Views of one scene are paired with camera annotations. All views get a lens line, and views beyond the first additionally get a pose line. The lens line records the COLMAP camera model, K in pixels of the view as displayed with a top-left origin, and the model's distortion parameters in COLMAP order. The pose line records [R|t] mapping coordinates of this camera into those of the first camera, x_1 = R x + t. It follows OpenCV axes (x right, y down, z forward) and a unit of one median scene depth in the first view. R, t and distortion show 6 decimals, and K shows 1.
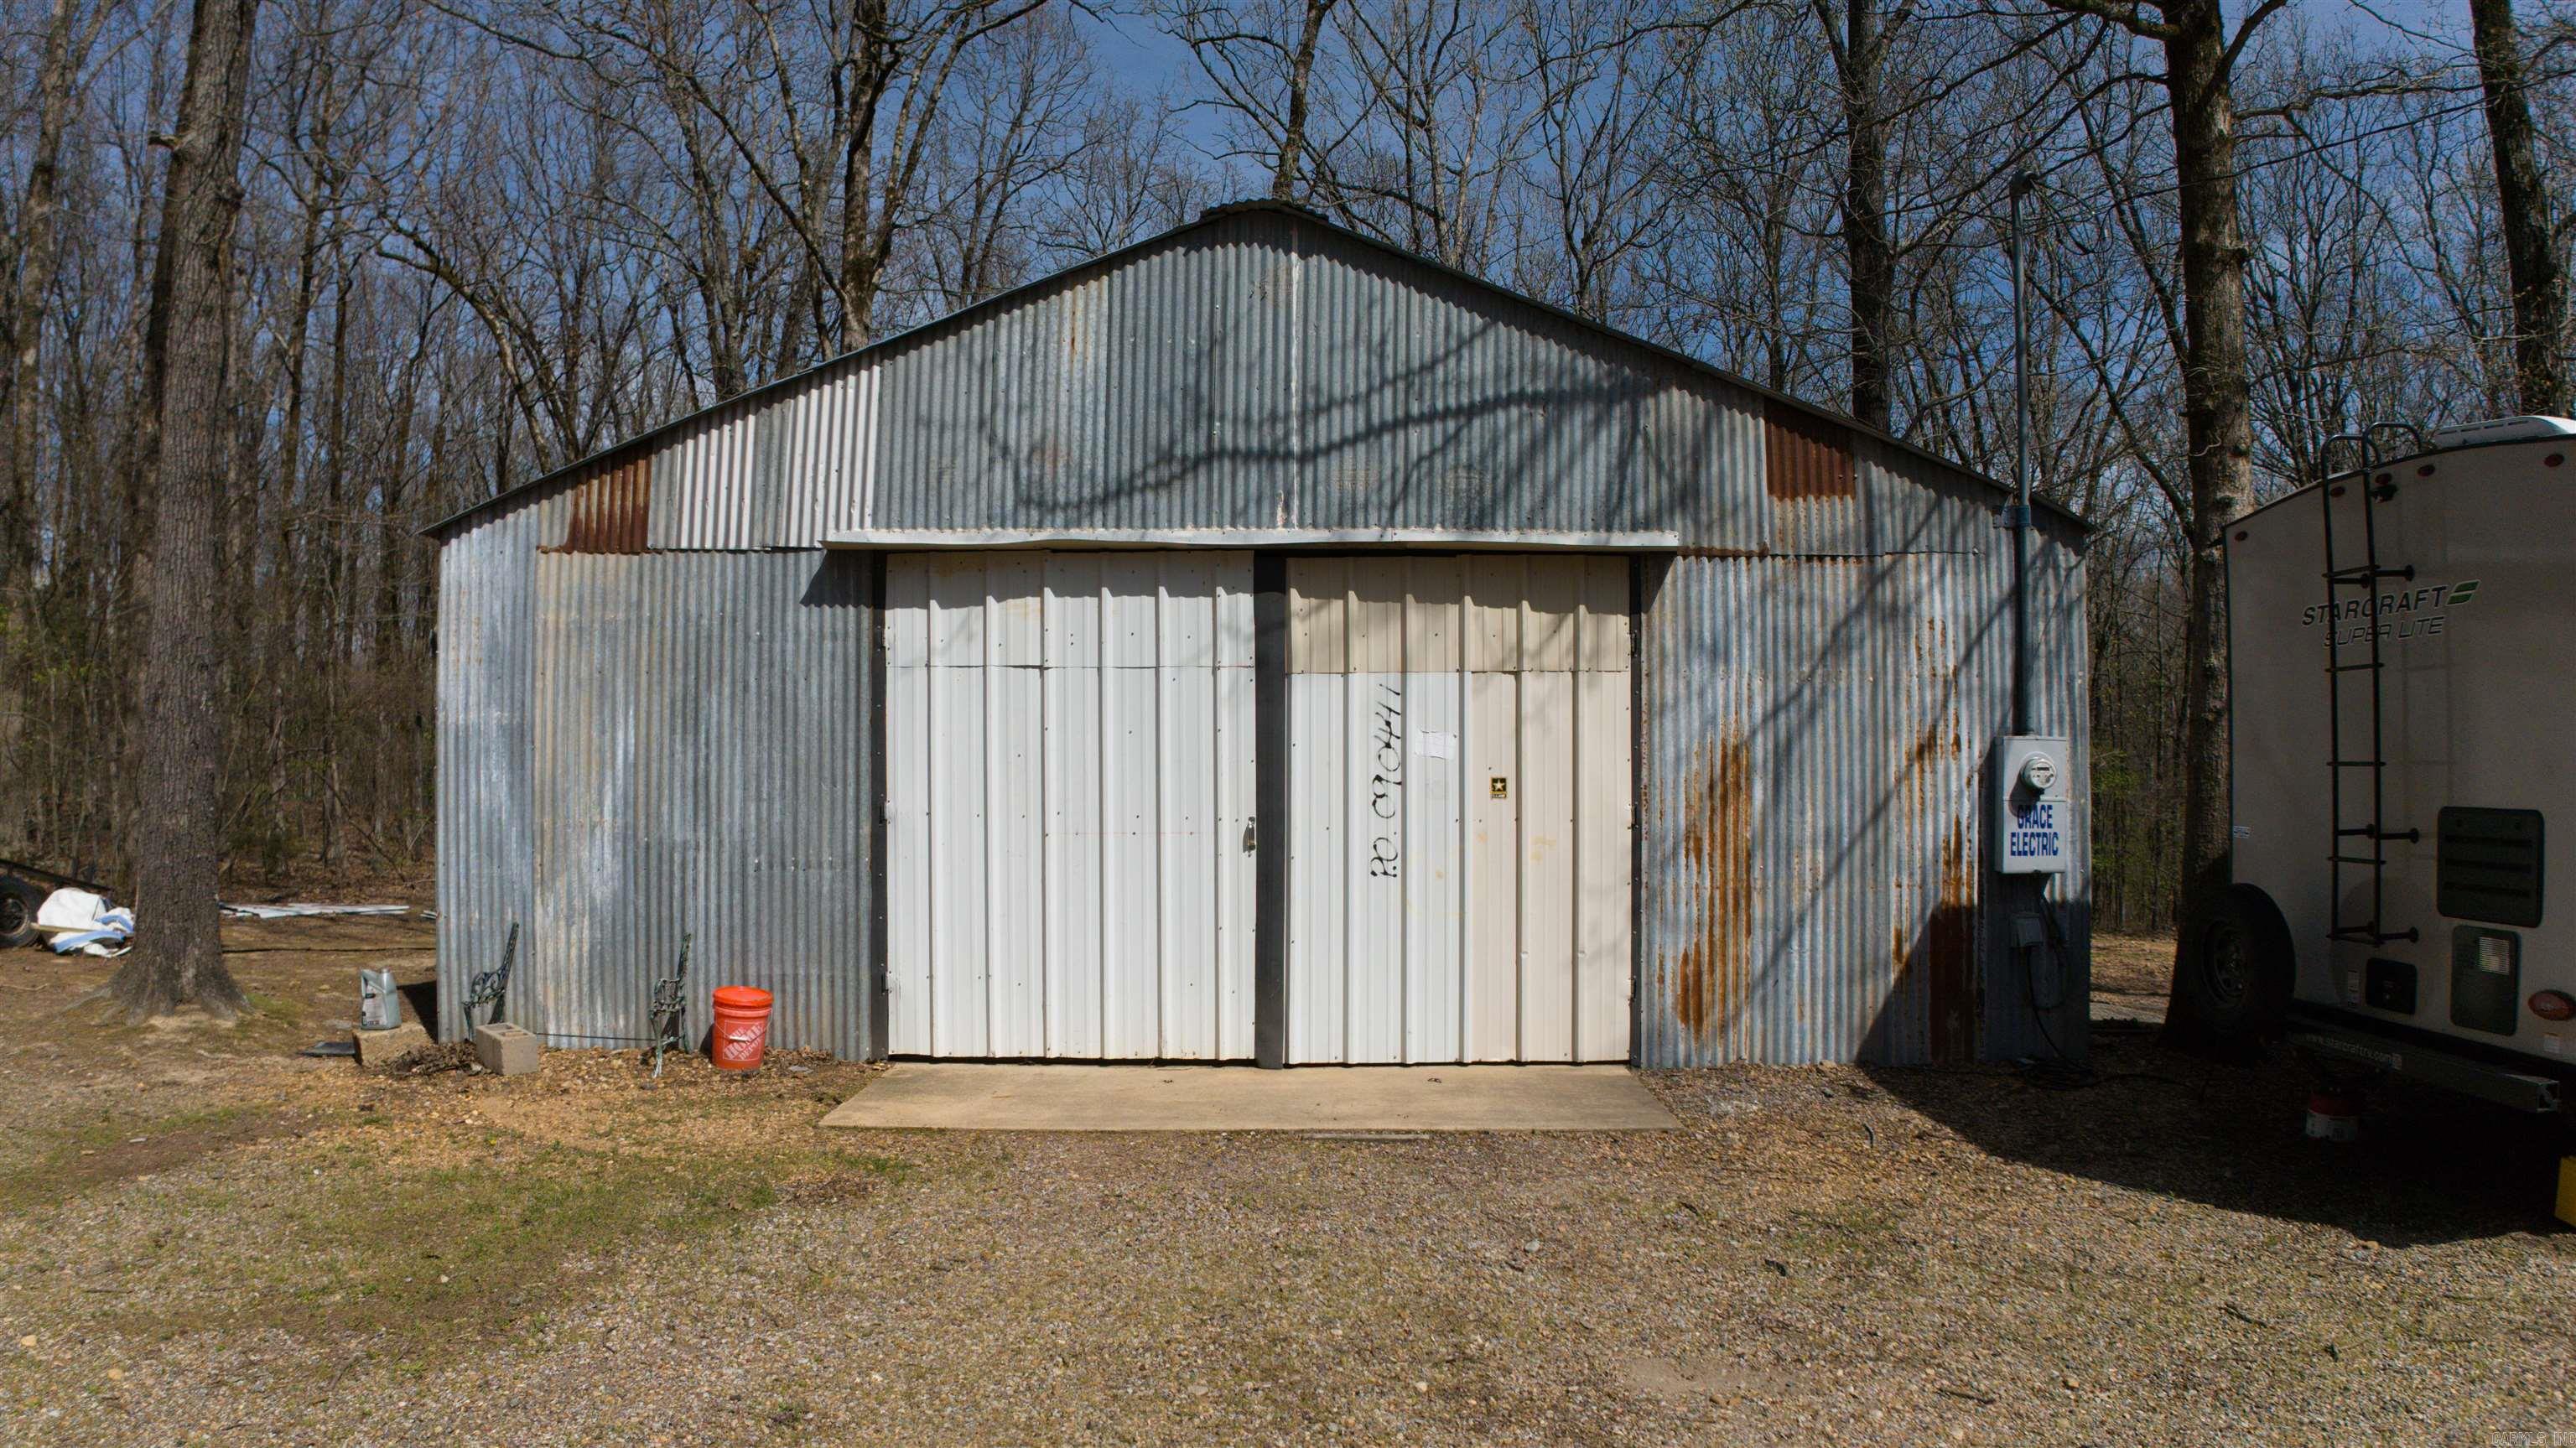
lens RADIAL K [[1597.3, 0, 1292.1], [0, 1597.3, 773.9], [0, 0, 1]] dist [-0.174775, 0.003064]
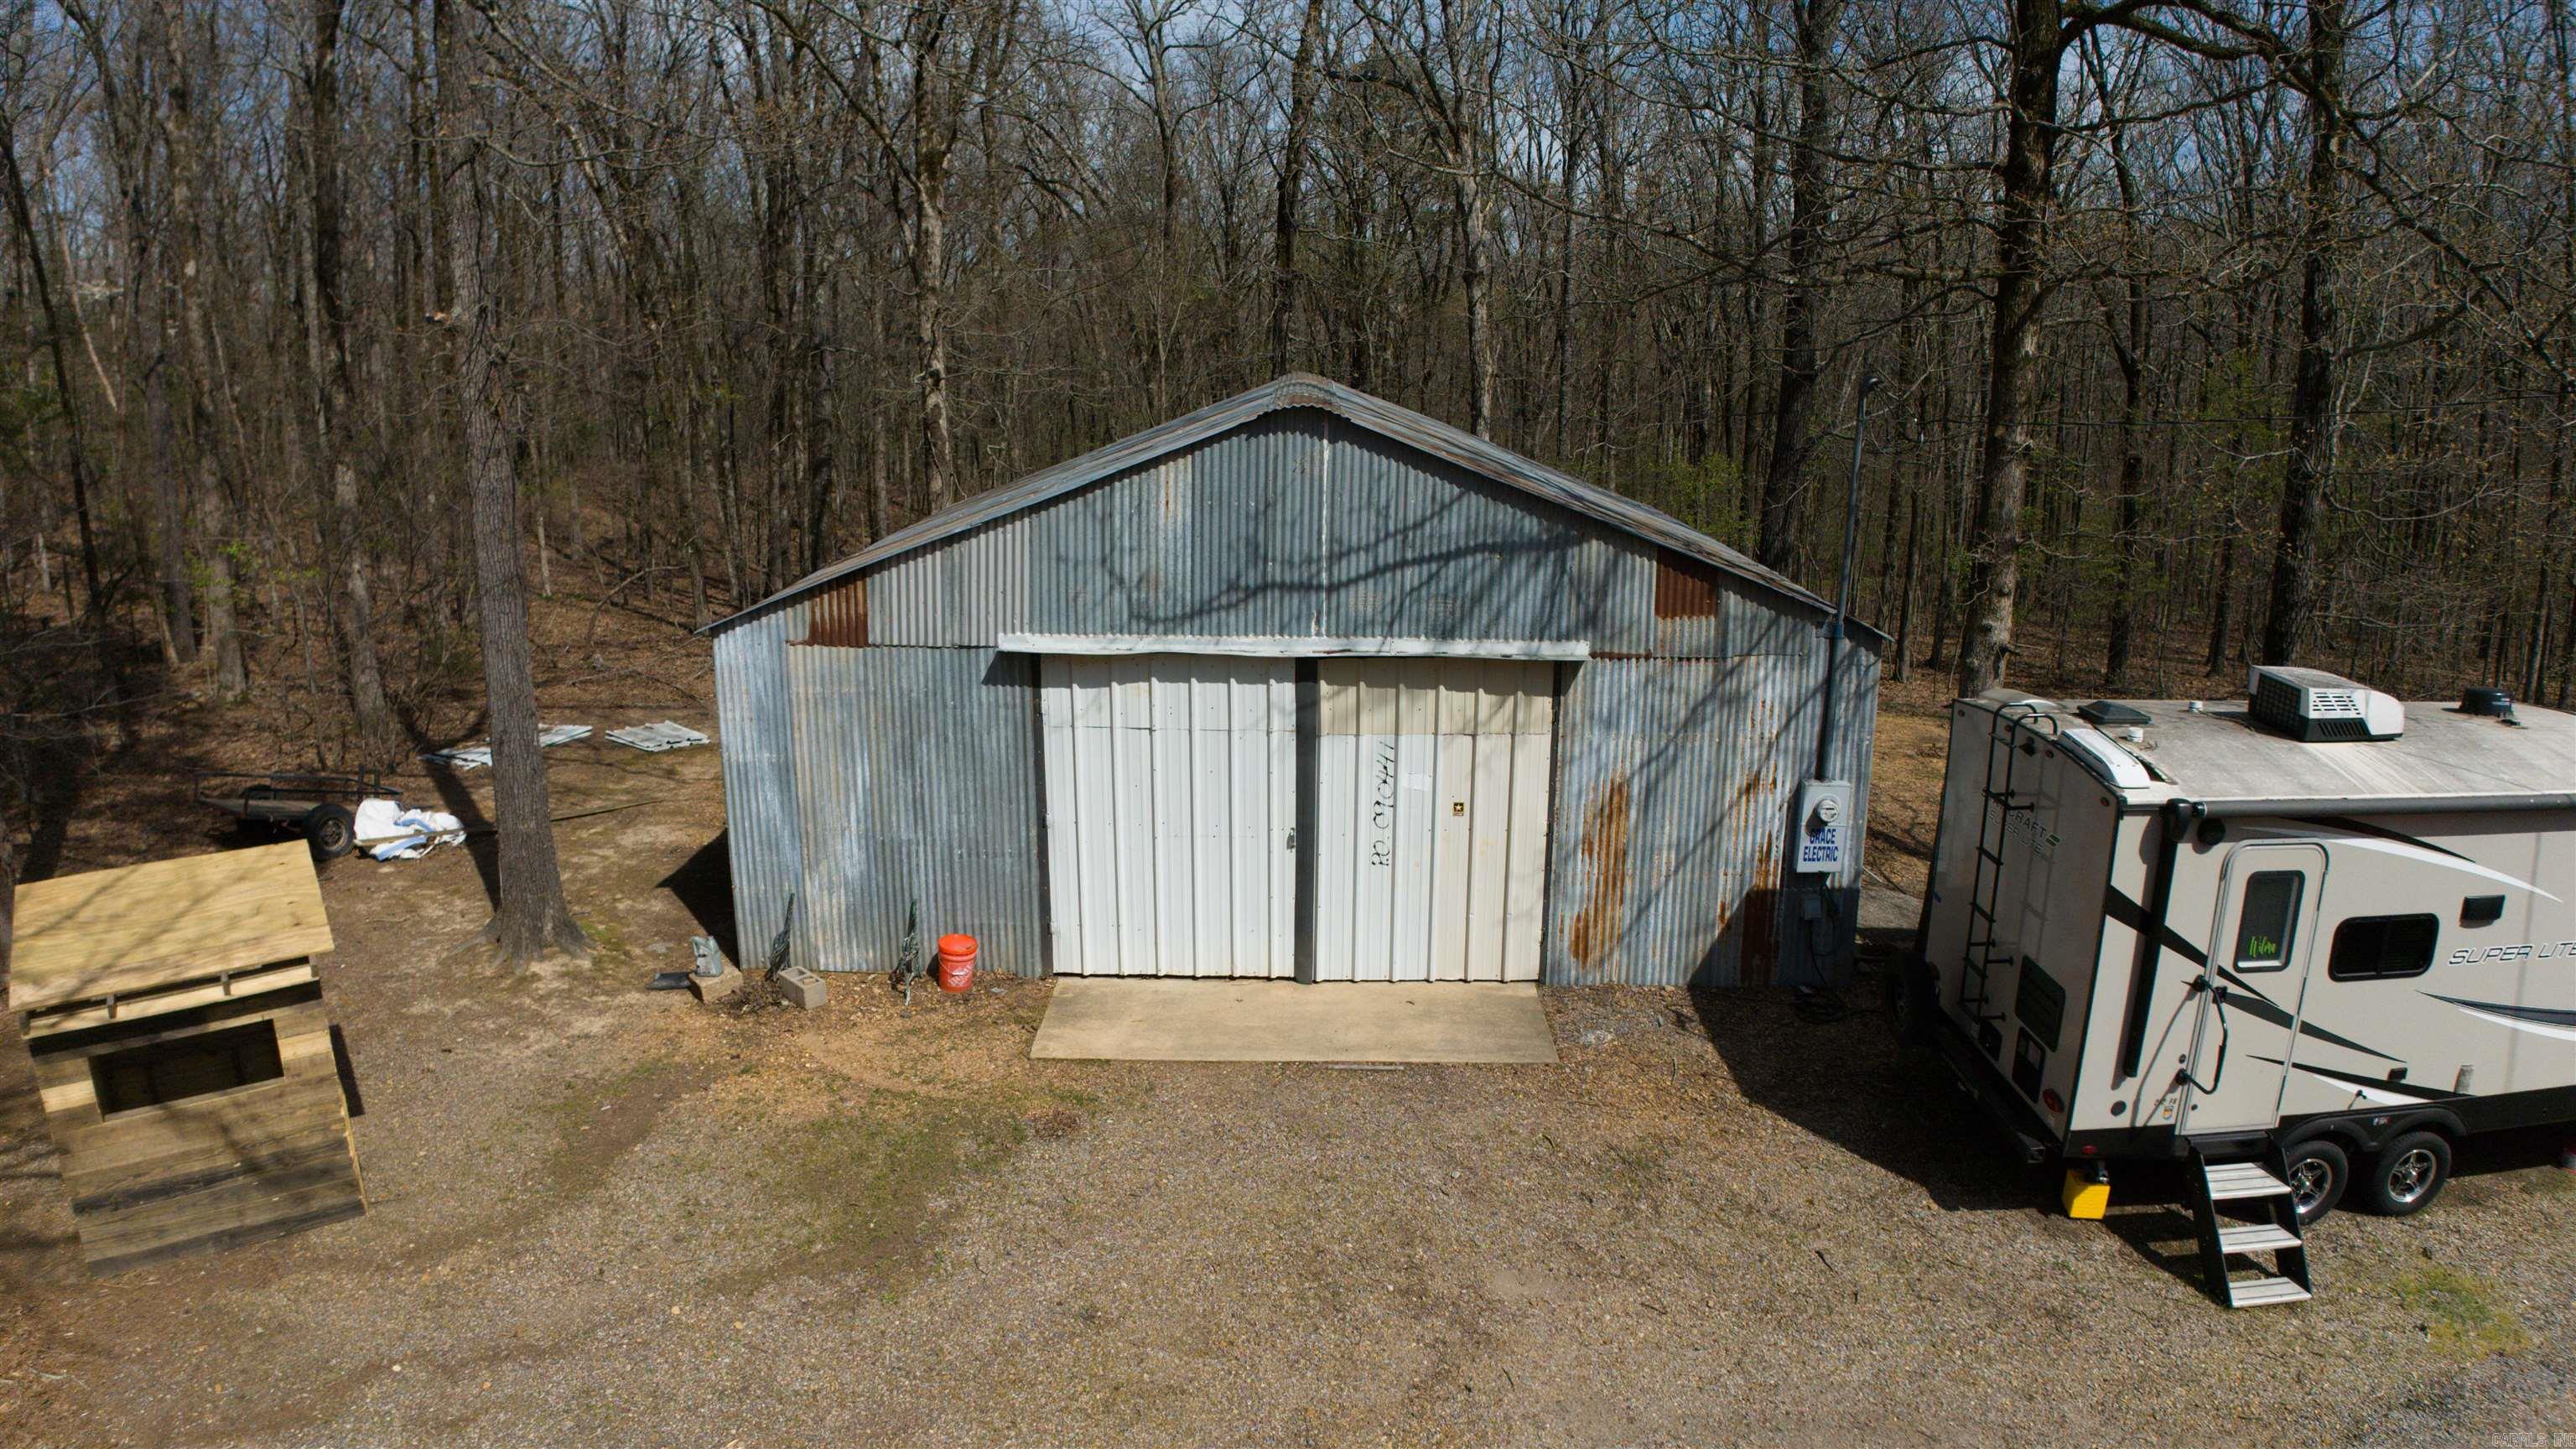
lens RADIAL K [[1597.4, 0, 1292.1], [0, 1597.4, 774.4], [0, 0, 1]] dist [-0.174775, 0.003064]
pose [[0.999976, 0.006439, -0.002560, -0.022596], [-0.005514, 0.963160, 0.268872, -0.424796], [0.004197, -0.268852, 0.963172, -0.433183]]
